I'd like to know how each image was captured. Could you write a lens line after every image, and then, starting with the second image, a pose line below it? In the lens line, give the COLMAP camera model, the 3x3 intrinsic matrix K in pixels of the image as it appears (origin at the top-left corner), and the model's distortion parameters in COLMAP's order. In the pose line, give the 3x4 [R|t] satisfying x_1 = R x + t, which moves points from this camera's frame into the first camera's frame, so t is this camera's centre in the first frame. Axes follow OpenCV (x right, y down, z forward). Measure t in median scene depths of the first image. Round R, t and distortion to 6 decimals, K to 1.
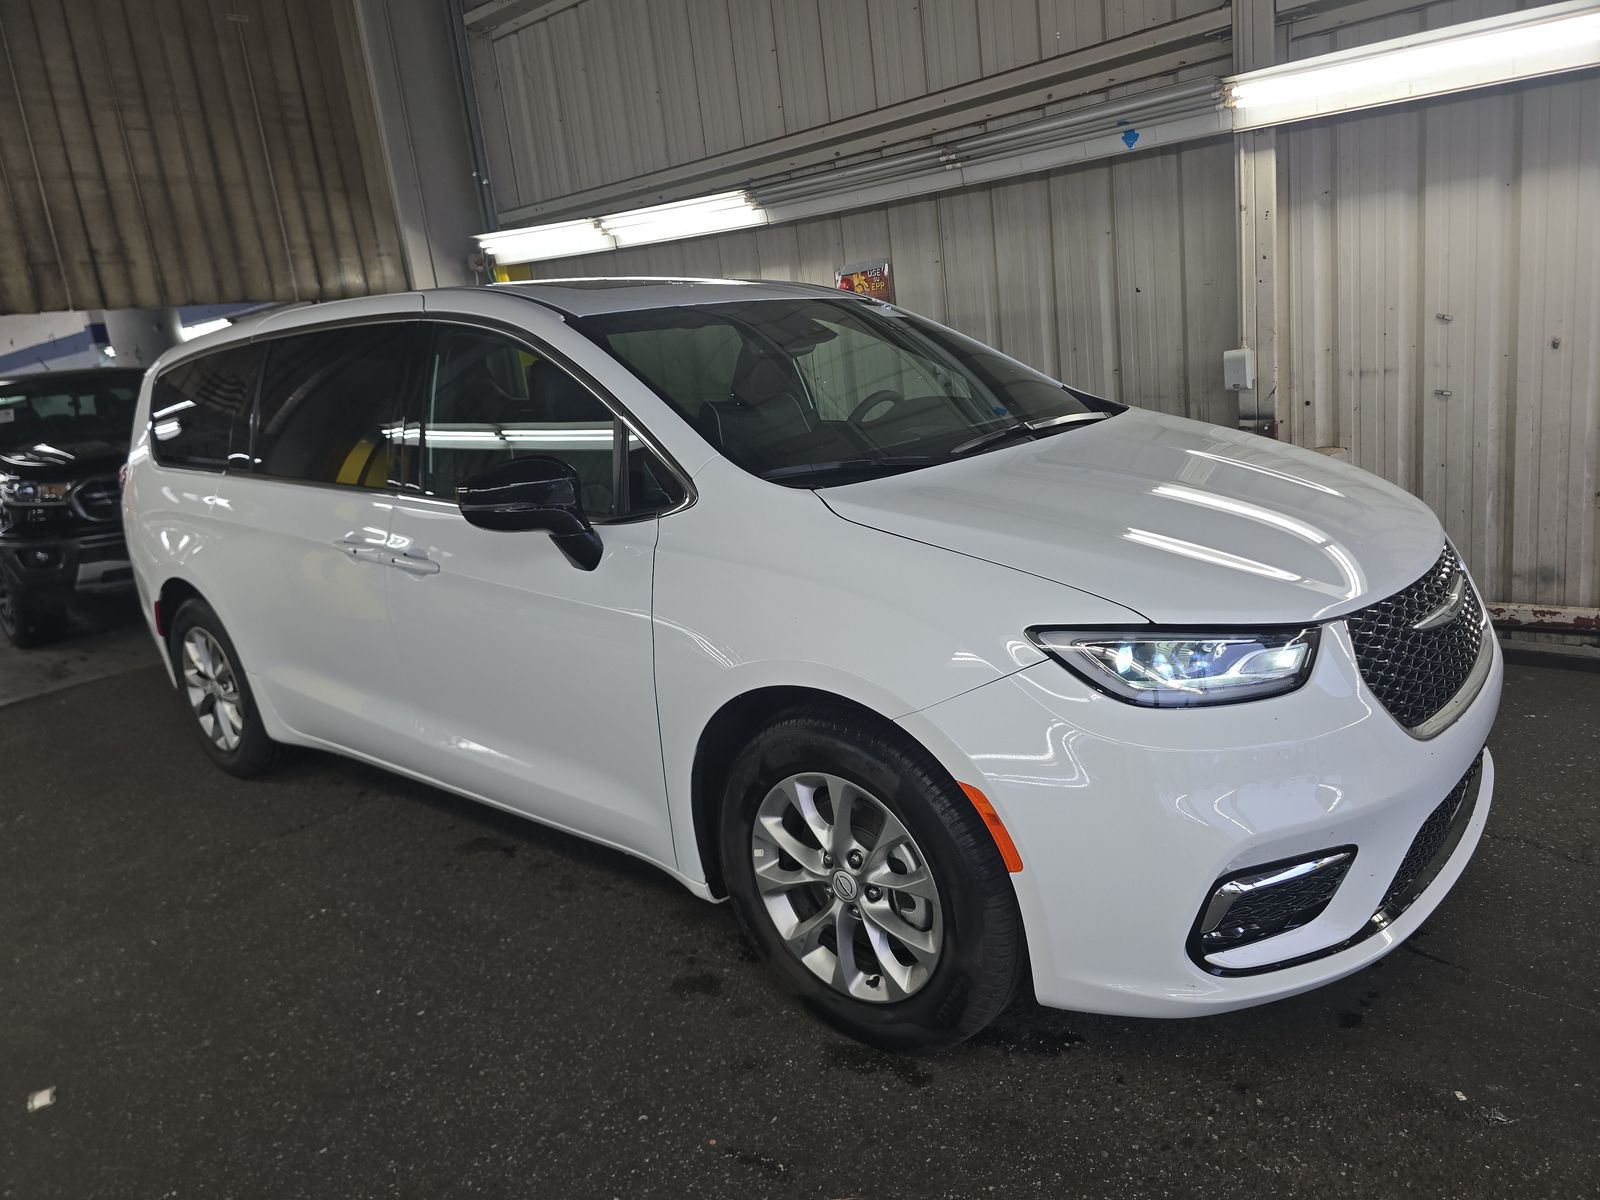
lens RADIAL K [[1072.5, 0, 800.0], [0, 1072.5, 600.0], [0, 0, 1]] dist [0.024582, -0.041336]
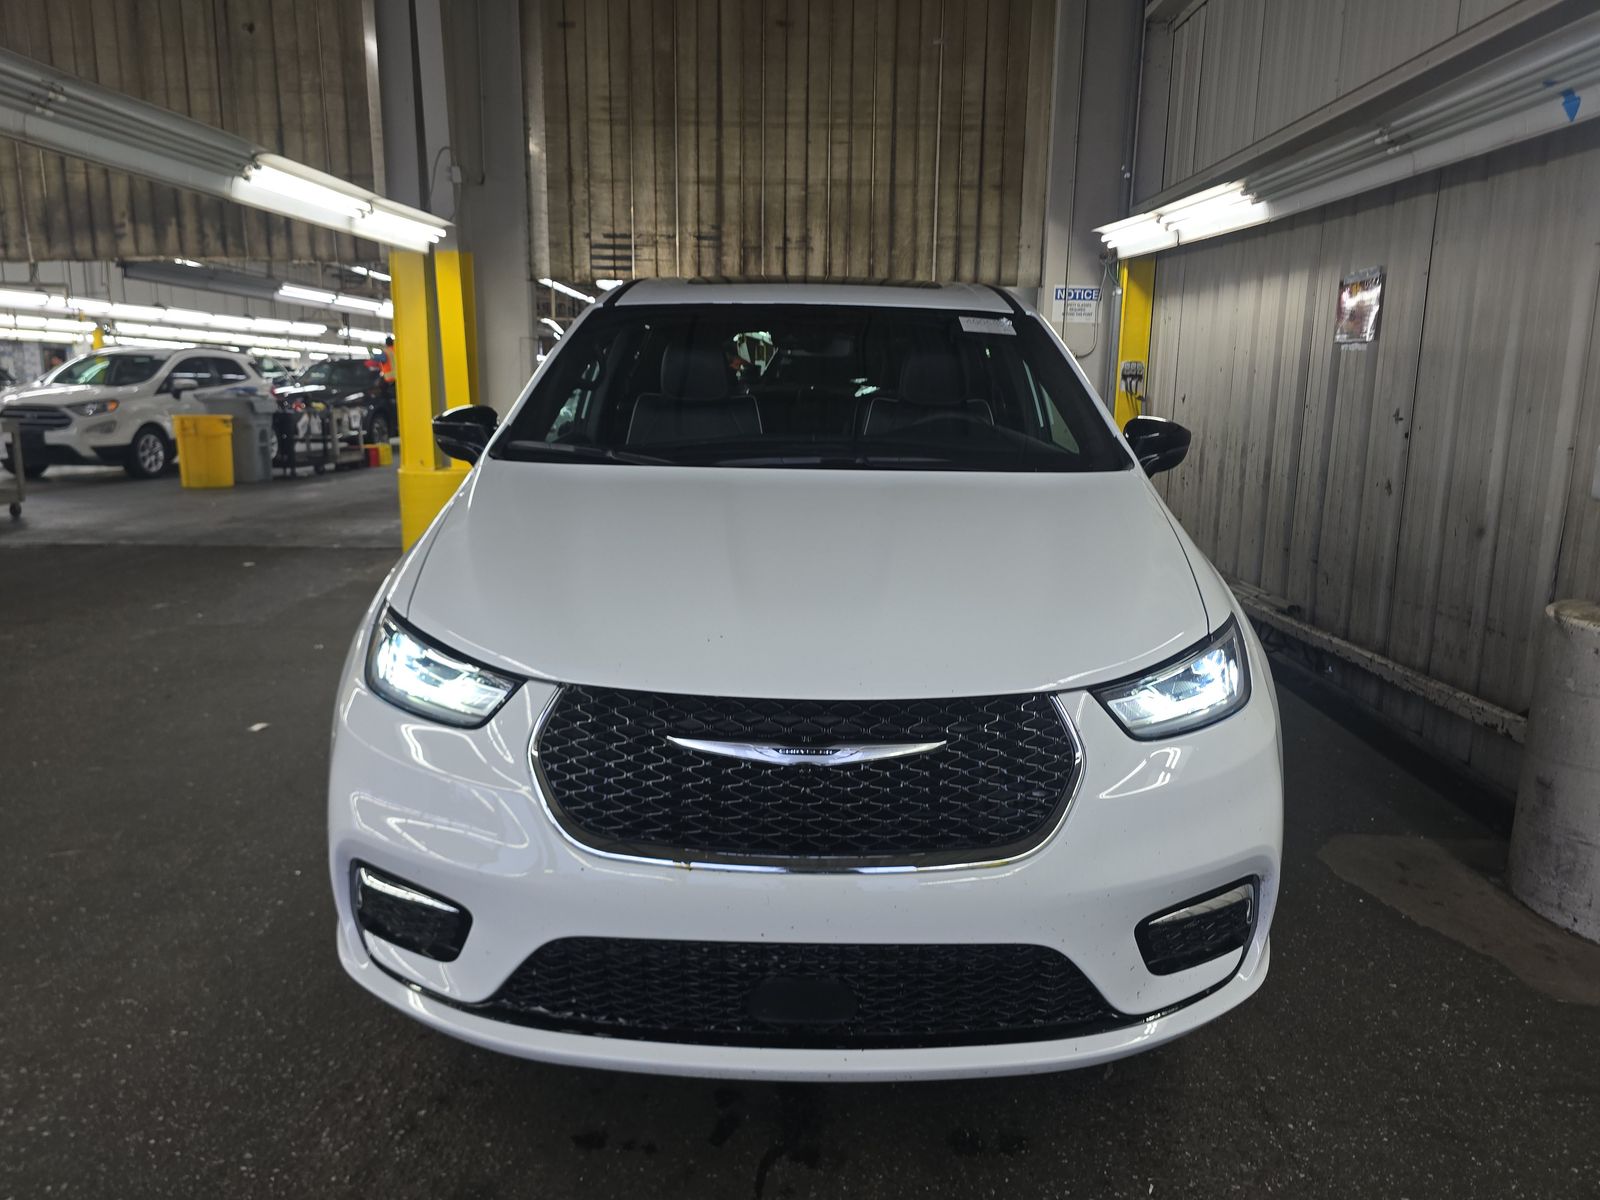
lens RADIAL K [[1072.5, 0, 800.0], [0, 1072.5, 600.0], [0, 0, 1]] dist [0.024582, -0.041336]
pose [[0.607843, 0.268732, -0.747201, 0.462862], [-0.258380, 0.956719, 0.133895, -0.081389], [0.750844, 0.111675, 0.650970, 0.200668]]
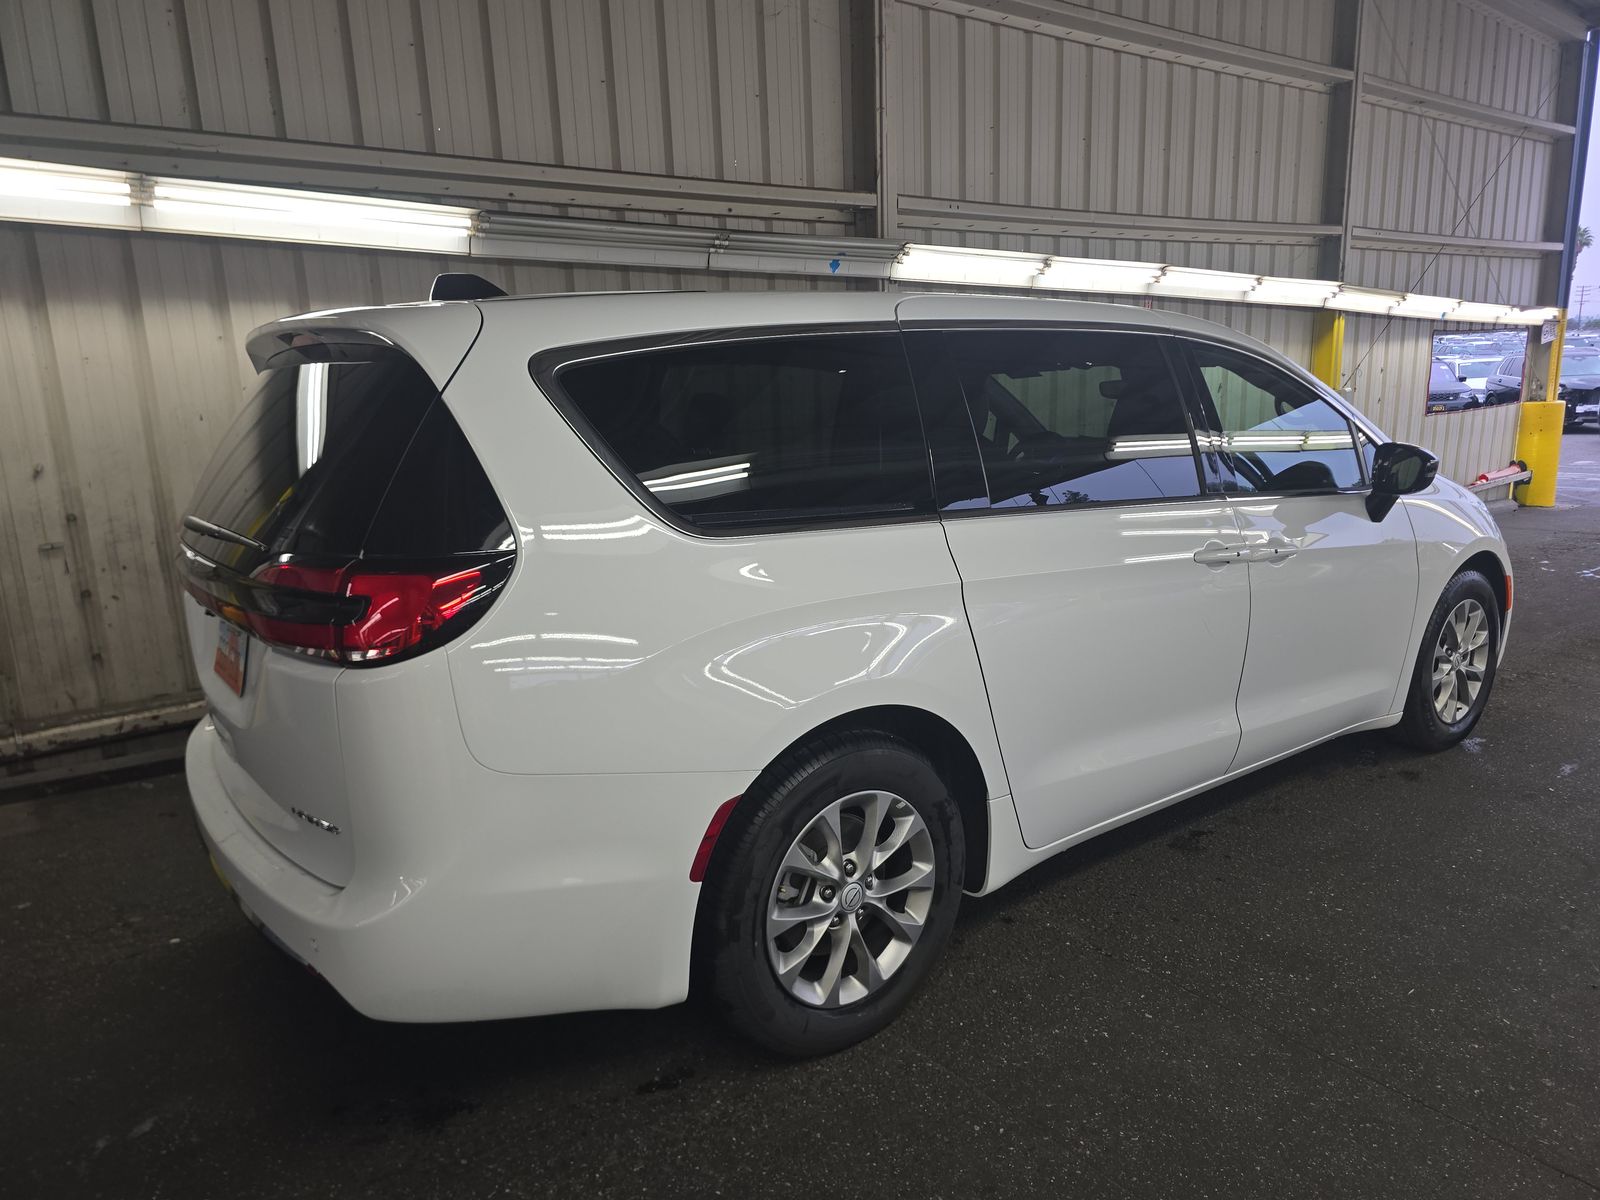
lens RADIAL K [[1031.2, 0, 817.7], [0, 1031.2, 603.3], [0, 0, 1]] dist [0.046721, -0.063071]
pose [[0.228365, -0.112057, 0.967105, -0.776005], [0.224275, 0.972693, 0.059746, -0.080077], [-0.947391, 0.203254, 0.247261, 0.616014]]
